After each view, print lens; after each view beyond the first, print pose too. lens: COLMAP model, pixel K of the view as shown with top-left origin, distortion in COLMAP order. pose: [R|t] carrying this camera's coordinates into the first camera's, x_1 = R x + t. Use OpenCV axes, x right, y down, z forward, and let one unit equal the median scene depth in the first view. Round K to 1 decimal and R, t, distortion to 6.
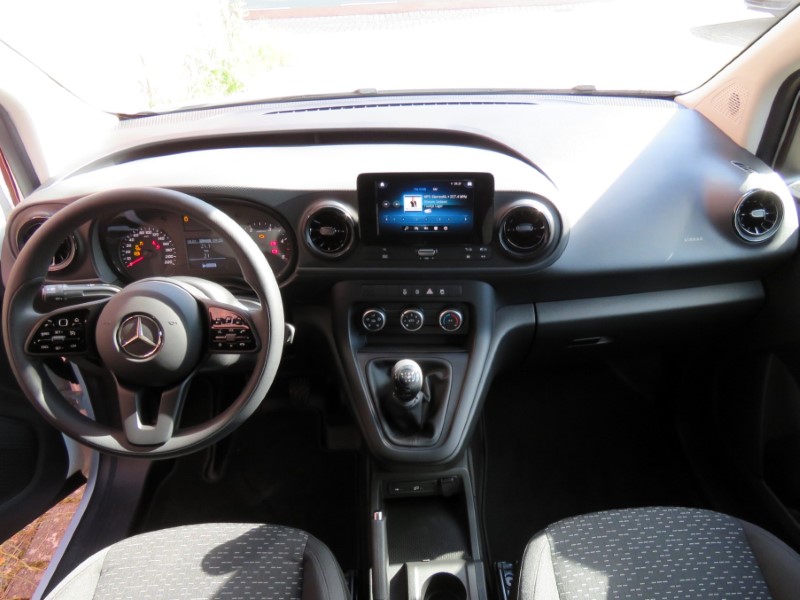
lens RADIAL K [[572.3, 0, 442.6], [0, 572.3, 300.2], [0, 0, 1]] dist [-0.001475, -0.001559]
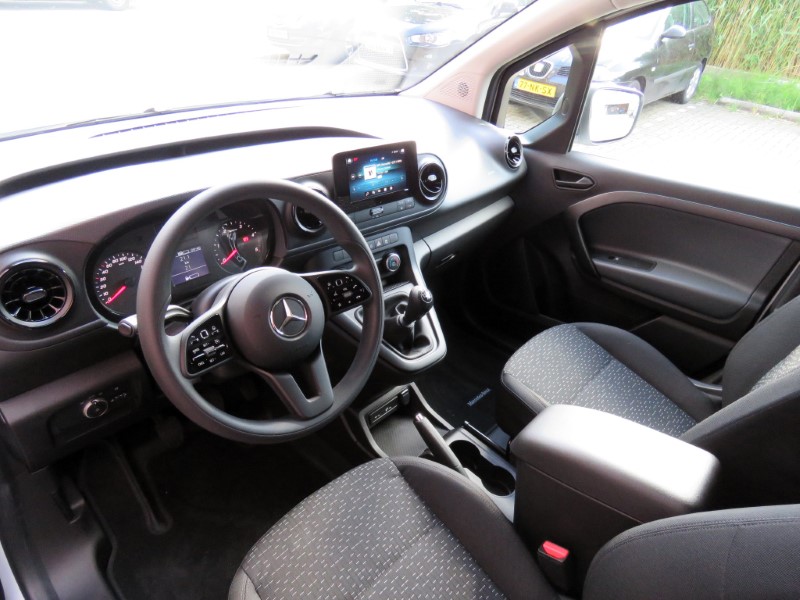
lens RADIAL K [[509.5, 0, 400.0], [0, 509.5, 300.0], [0, 0, 1]] dist [-0.005840, 0.001028]
pose [[0.721460, -0.311928, 0.618221, -0.778041], [0.322750, 0.941363, 0.098324, 0.006469], [-0.612640, 0.128595, 0.779830, 0.117319]]
